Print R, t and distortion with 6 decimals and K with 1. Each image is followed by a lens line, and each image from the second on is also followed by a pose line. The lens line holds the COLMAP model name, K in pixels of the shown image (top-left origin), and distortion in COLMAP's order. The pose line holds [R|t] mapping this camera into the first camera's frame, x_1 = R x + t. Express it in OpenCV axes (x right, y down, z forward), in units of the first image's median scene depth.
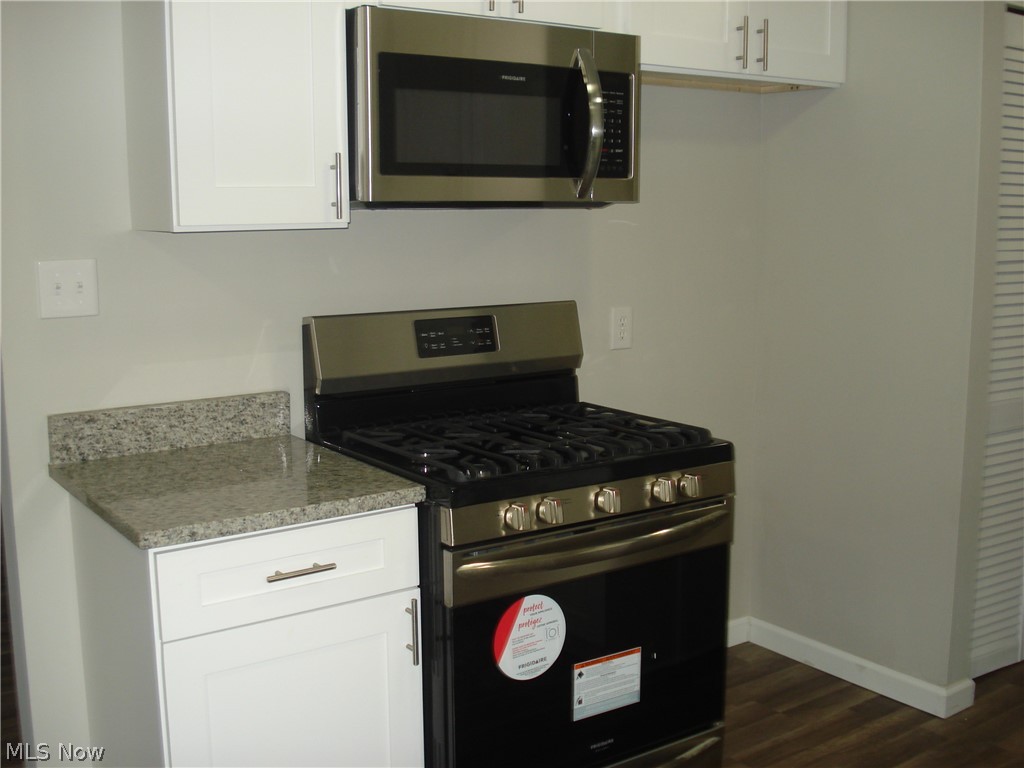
lens RADIAL K [[1159.5, 0, 512.2], [0, 1159.5, 381.7], [0, 0, 1]] dist [-0.098094, 0.000000]
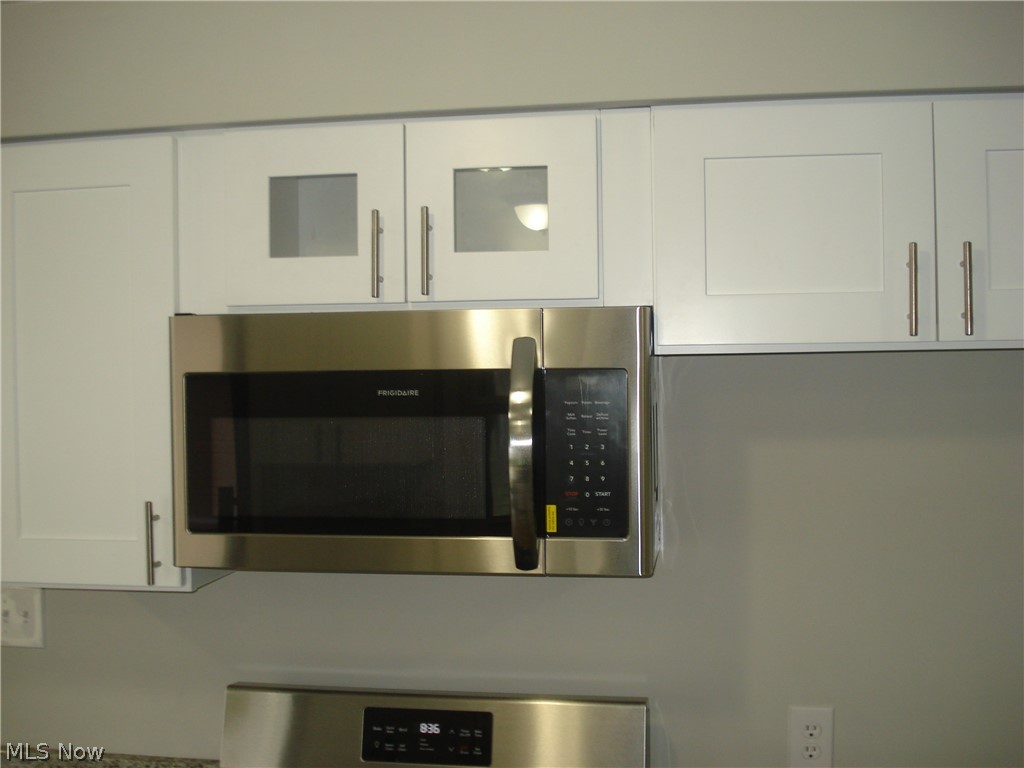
lens RADIAL K [[1159.5, 0, 512.0], [0, 1159.5, 383.9], [0, 0, 1]] dist [-0.098094, 0.000000]
pose [[0.706834, -0.001431, -0.707378, 0.493375], [-0.098350, 0.990087, -0.100277, -0.190461], [0.700509, 0.140450, 0.699686, 0.521784]]
